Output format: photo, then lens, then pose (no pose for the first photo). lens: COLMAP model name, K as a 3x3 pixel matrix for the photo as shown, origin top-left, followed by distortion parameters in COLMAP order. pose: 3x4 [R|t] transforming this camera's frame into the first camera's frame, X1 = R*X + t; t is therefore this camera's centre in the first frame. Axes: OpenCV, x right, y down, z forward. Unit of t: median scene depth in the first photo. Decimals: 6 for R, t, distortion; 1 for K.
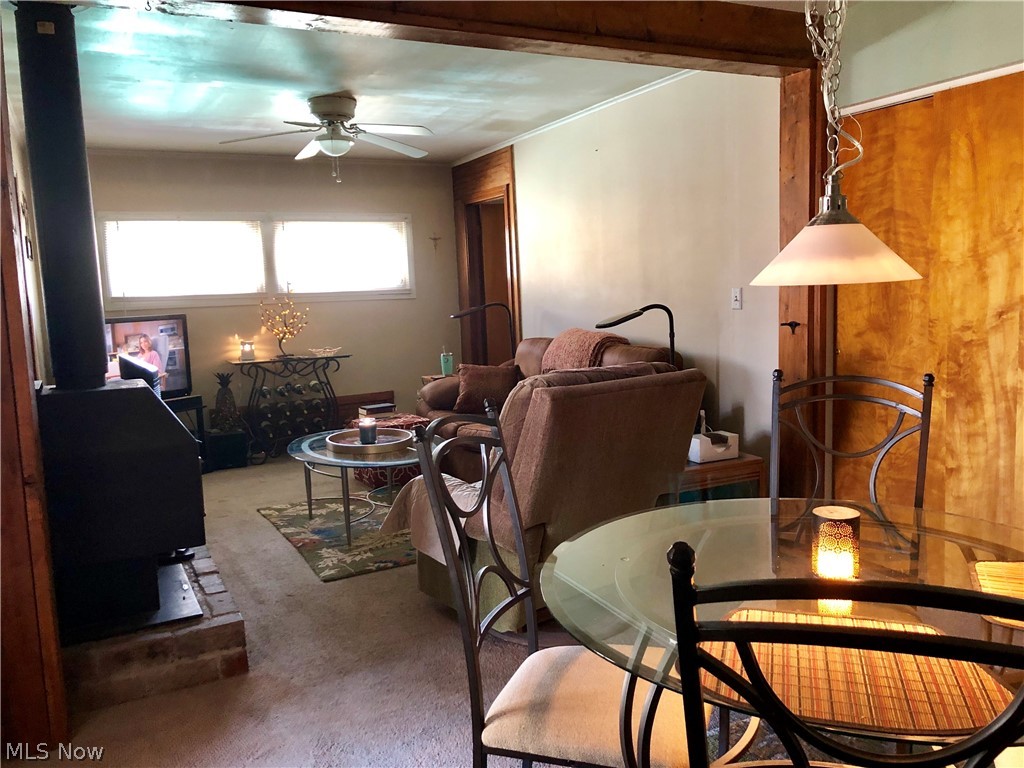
lens RADIAL K [[830.3, 0, 512.4], [0, 830.3, 375.1], [0, 0, 1]] dist [0.031140, 0.000608]
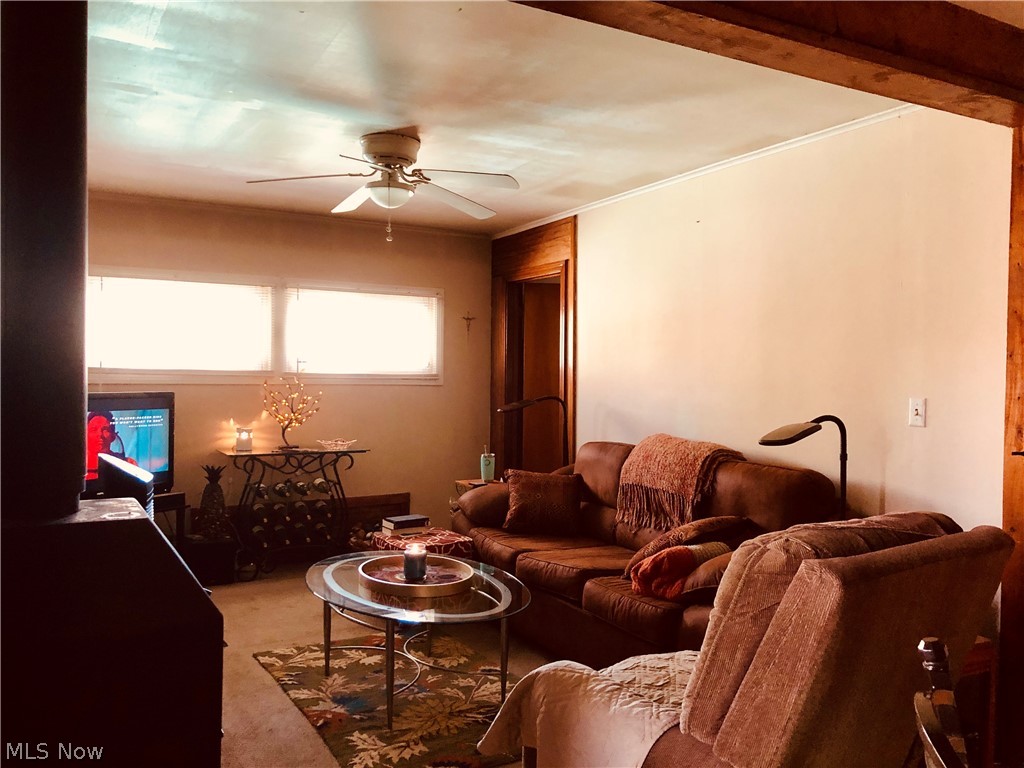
lens RADIAL K [[833.6, 0, 509.9], [0, 833.6, 378.5], [0, 0, 1]] dist [0.027571, -0.015580]
pose [[0.998186, 0.051100, 0.031827, -0.094461], [-0.047590, 0.993575, -0.102682, -0.018918], [-0.036869, 0.100981, 0.994205, 0.176895]]
